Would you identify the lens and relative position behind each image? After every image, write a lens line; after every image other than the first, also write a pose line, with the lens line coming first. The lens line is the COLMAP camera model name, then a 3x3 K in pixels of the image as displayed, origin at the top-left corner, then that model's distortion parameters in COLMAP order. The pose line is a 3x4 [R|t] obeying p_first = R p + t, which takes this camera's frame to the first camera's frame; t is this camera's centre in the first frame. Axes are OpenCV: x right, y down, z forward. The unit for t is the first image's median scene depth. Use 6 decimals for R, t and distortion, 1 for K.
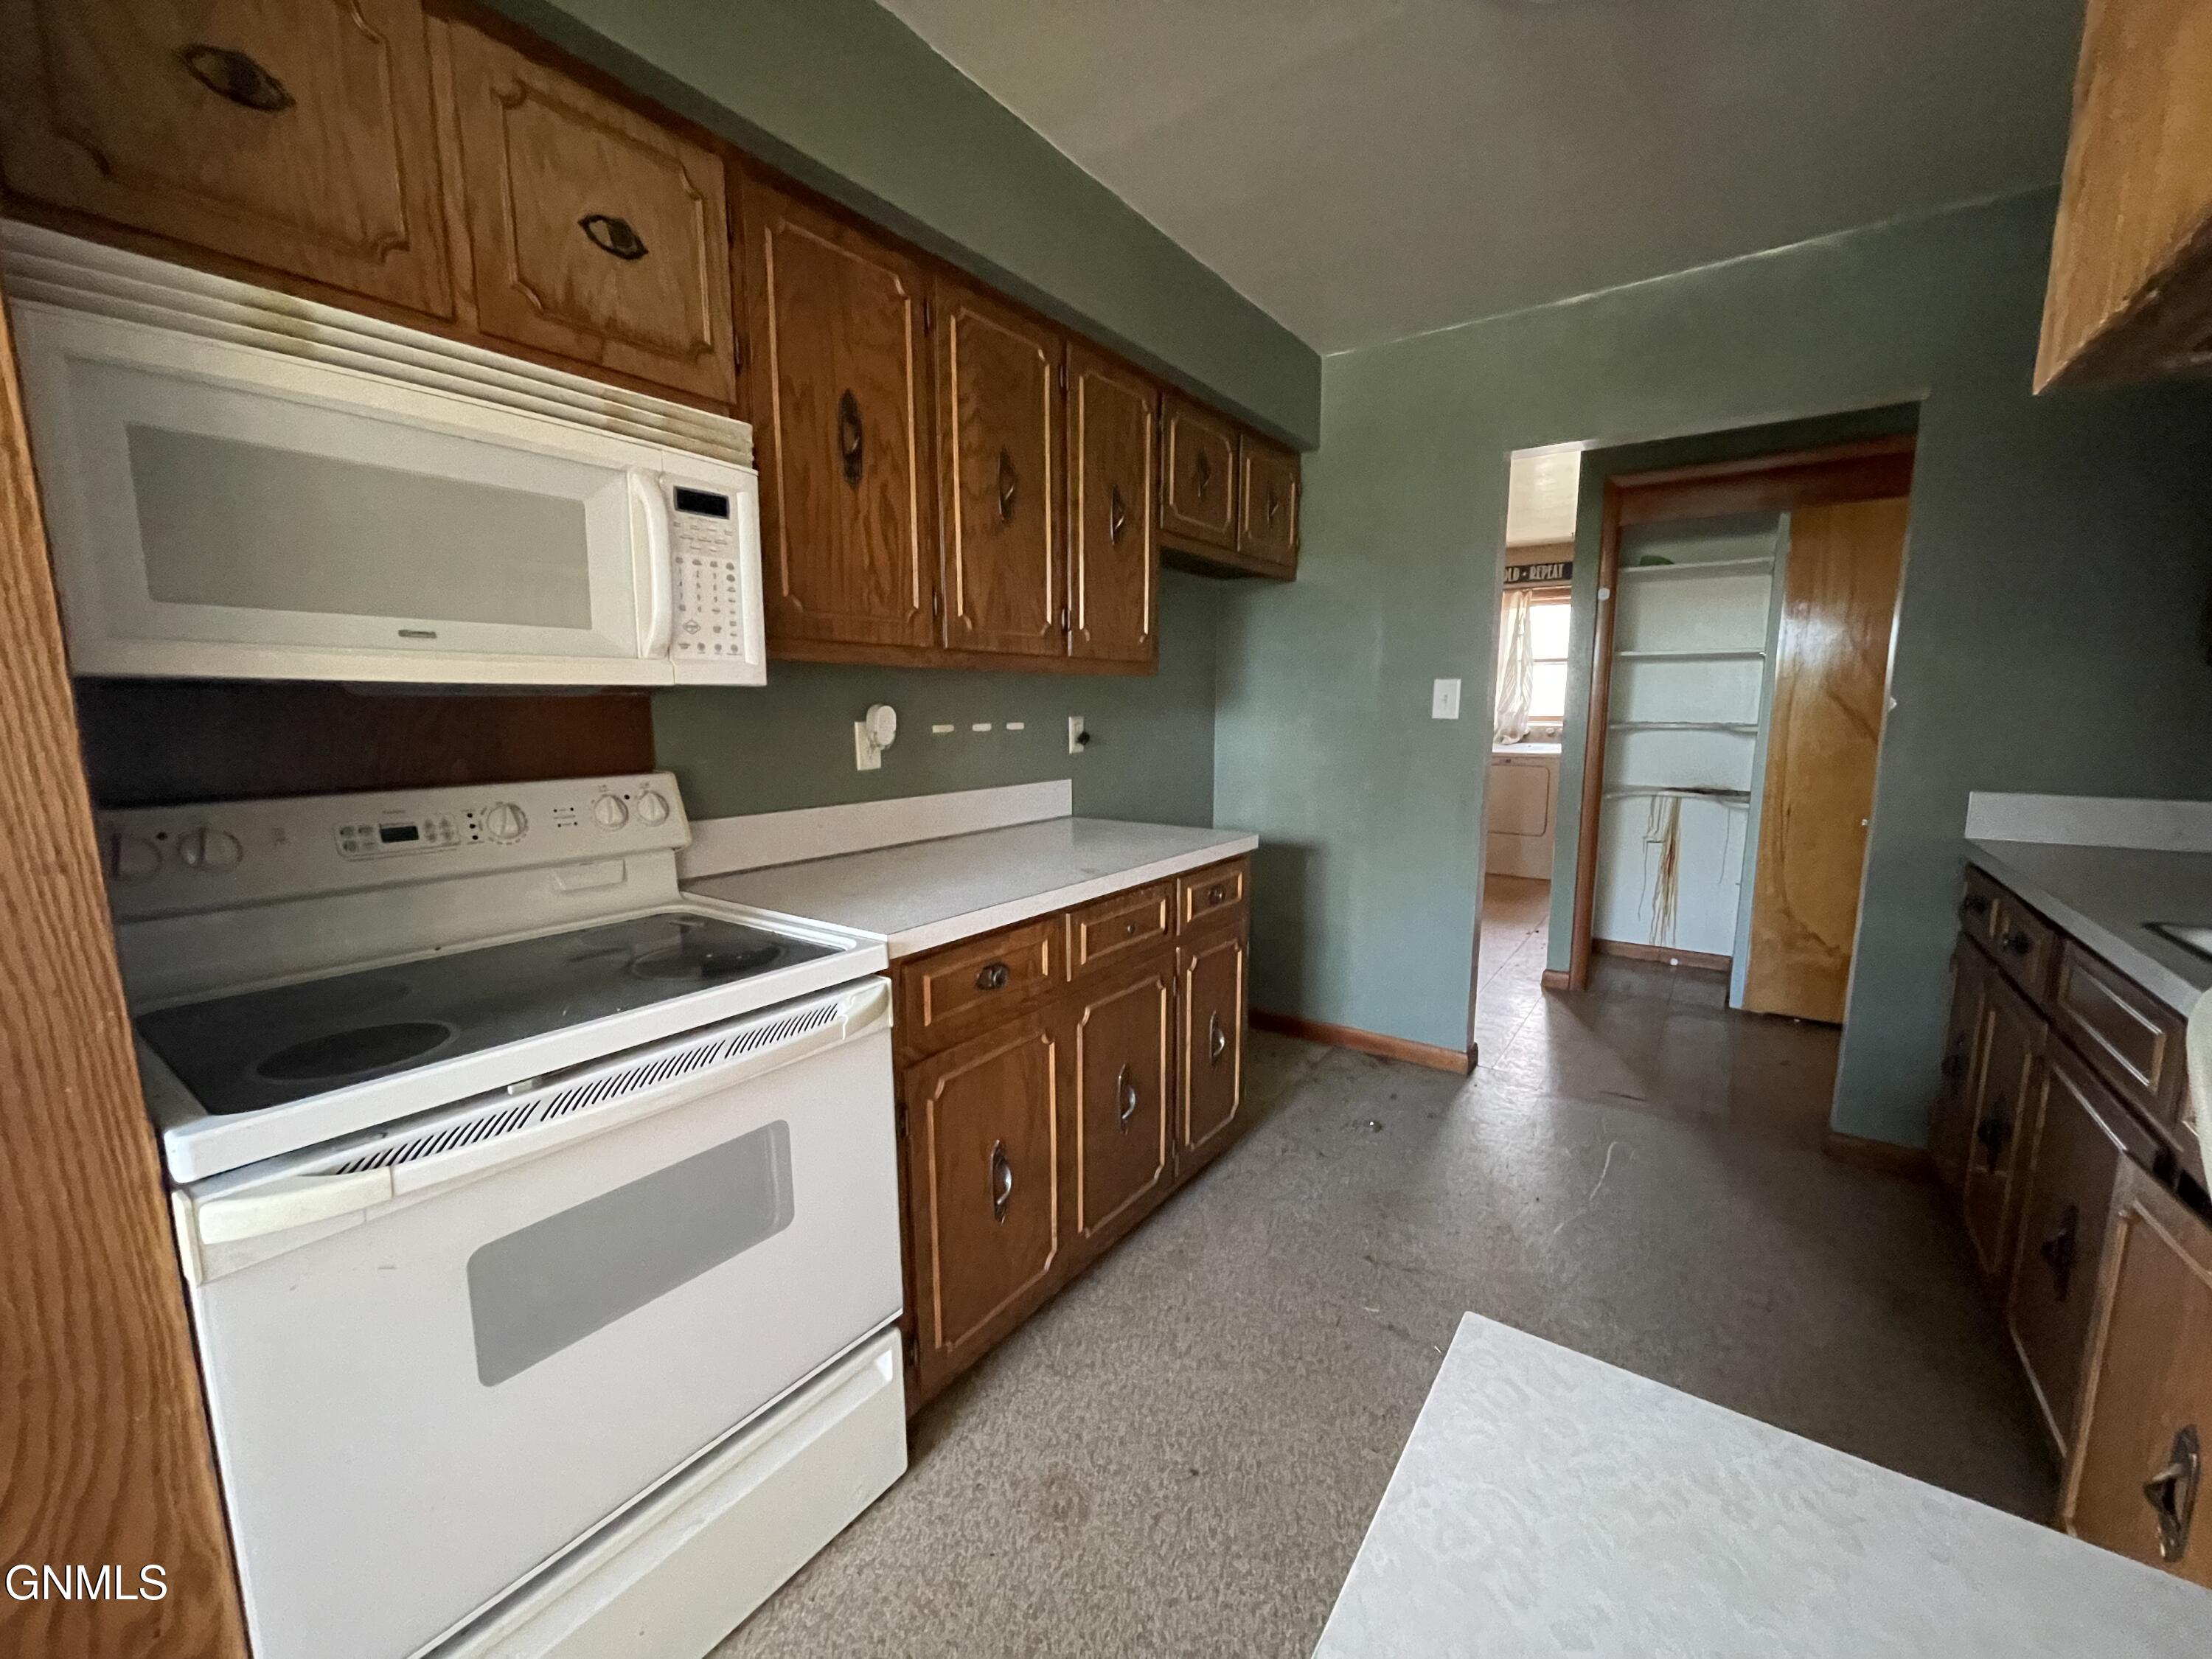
lens RADIAL K [[892.6, 0, 1099.6], [0, 892.6, 833.6], [0, 0, 1]] dist [-0.000128, -0.000150]
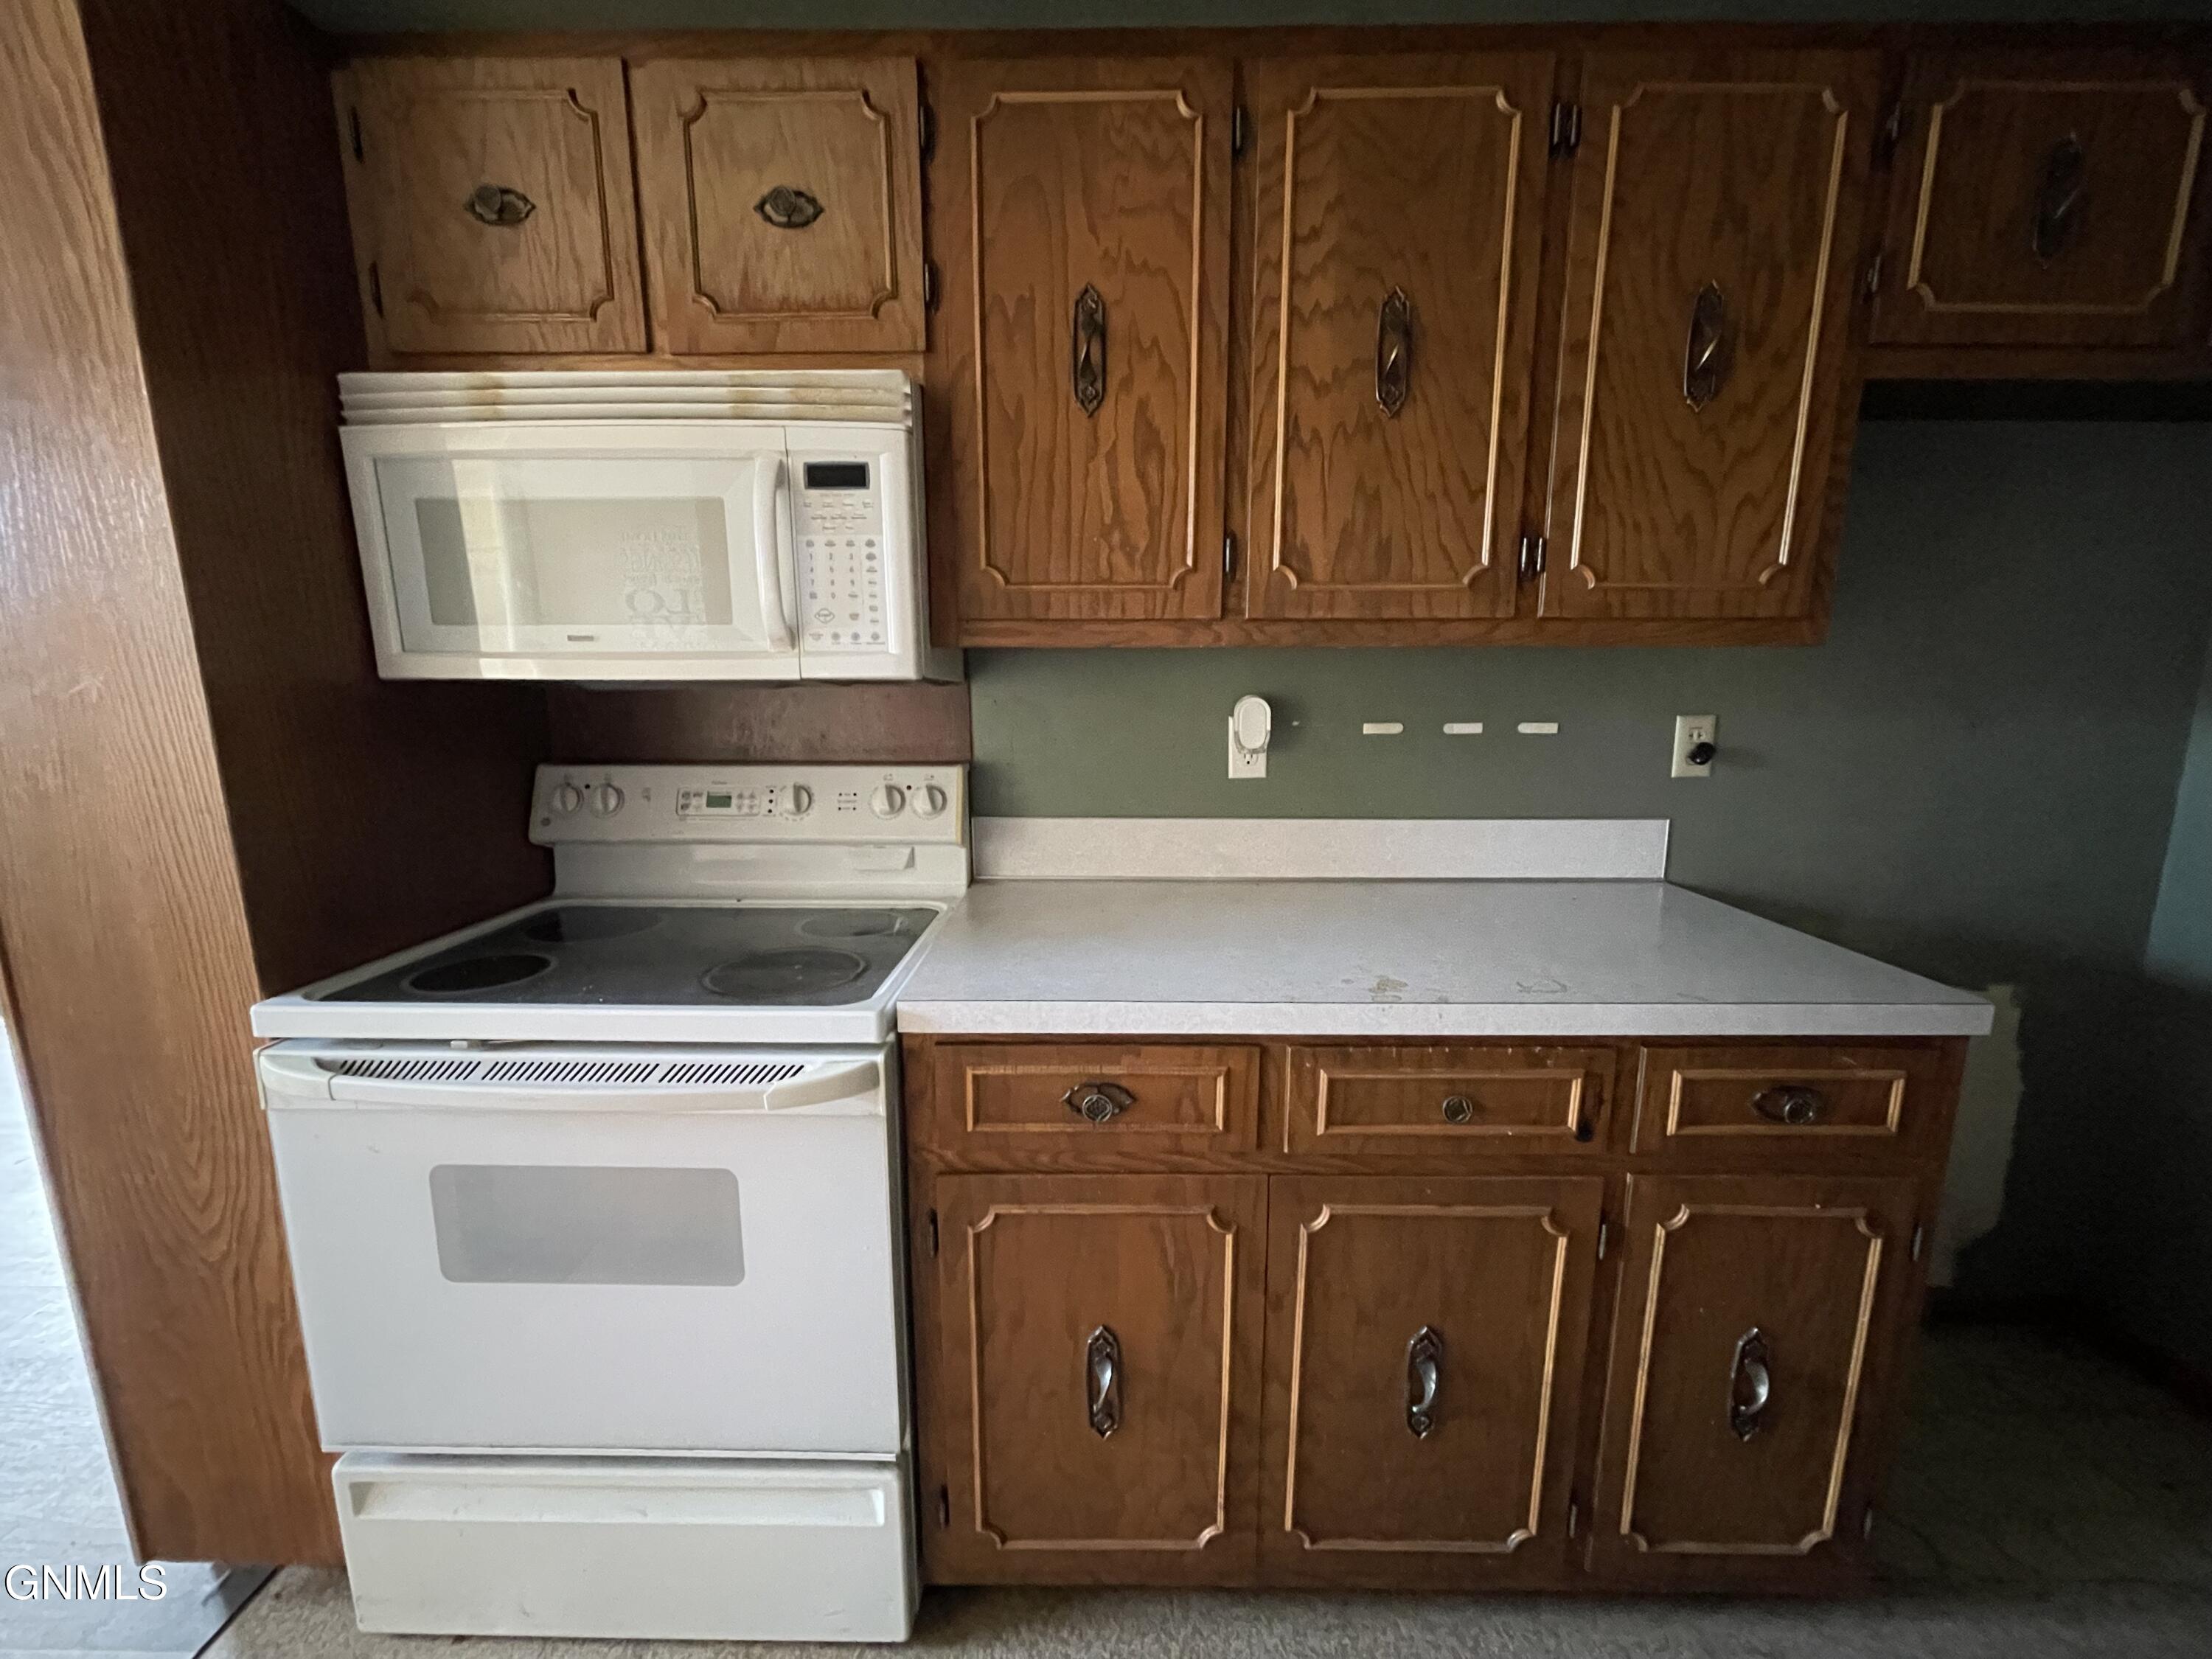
lens RADIAL K [[892.6, 0, 1108.1], [0, 892.6, 831.5], [0, 0, 1]] dist [-0.000128, -0.000150]
pose [[0.573210, 0.145263, -0.806429, 0.427095], [-0.120176, 0.988422, 0.092624, -0.114561], [0.810548, 0.043820, 0.584031, 0.617440]]
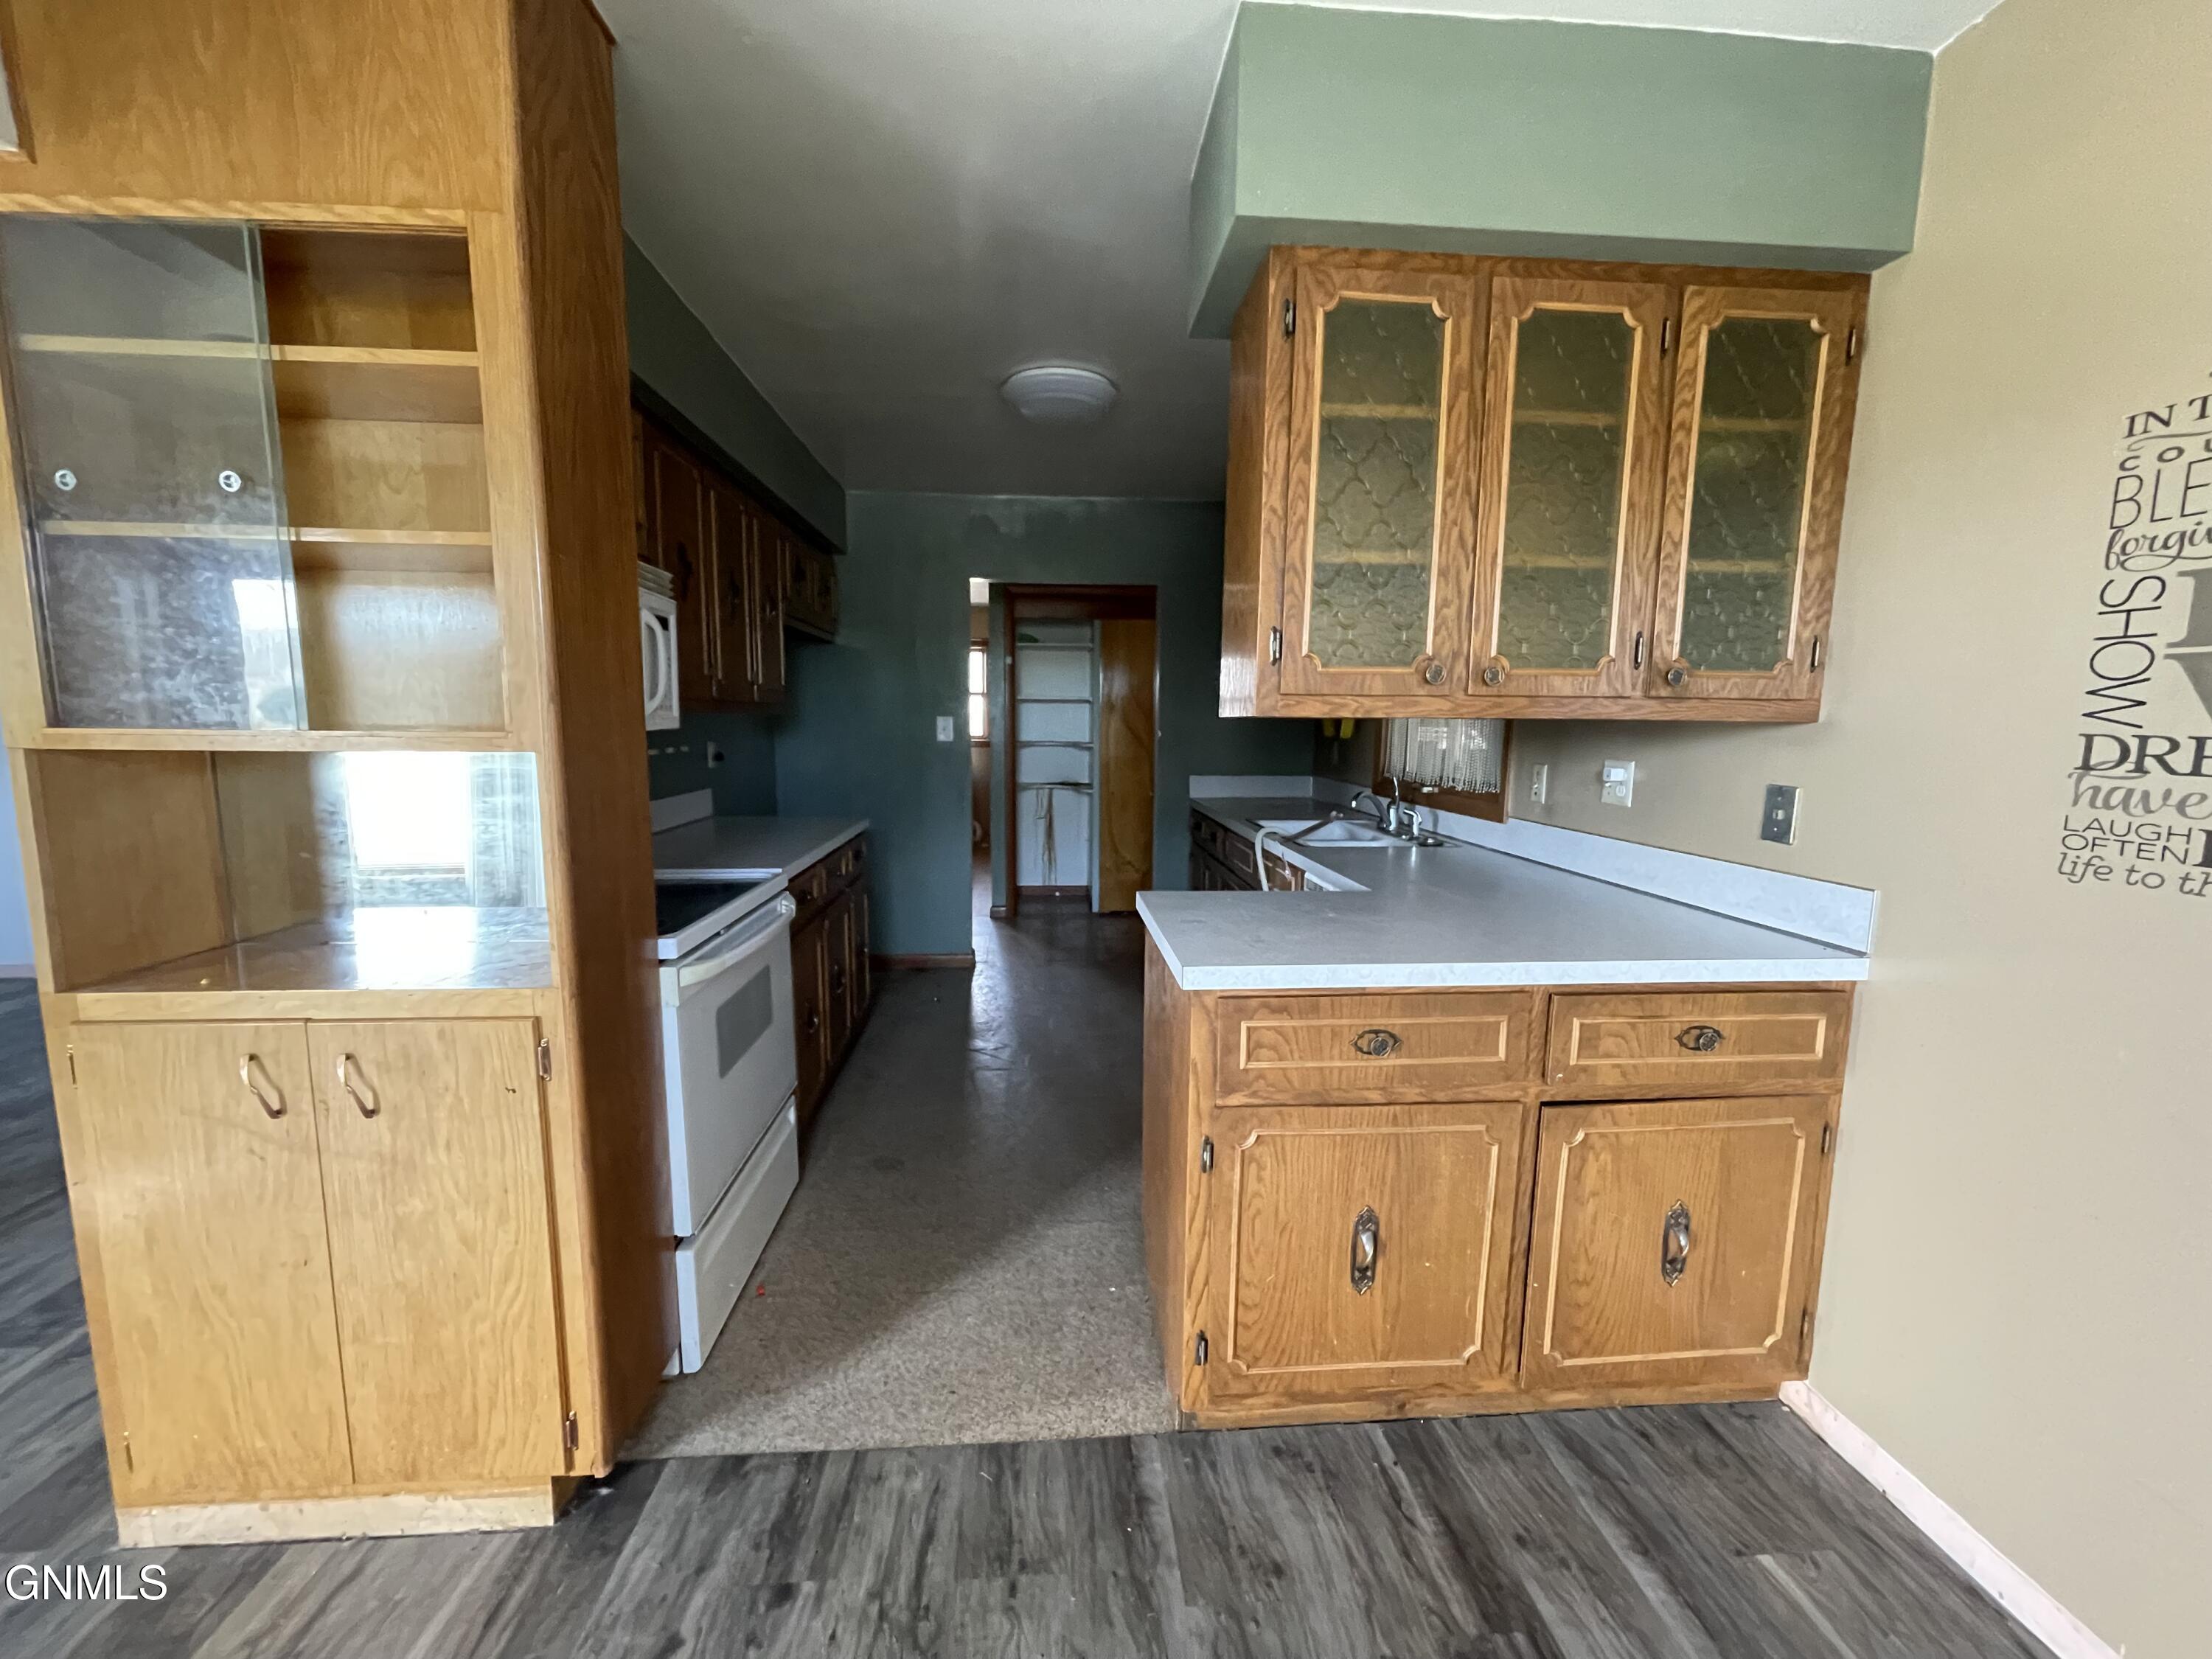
lens RADIAL K [[892.6, 0, 1102.5], [0, 892.6, 831.6], [0, 0, 1]] dist [-0.000128, -0.000150]
pose [[0.765335, -0.068016, 0.640028, -0.793647], [0.078498, 0.996841, 0.012068, 0.060444], [-0.638827, 0.041005, 0.768257, -0.708728]]
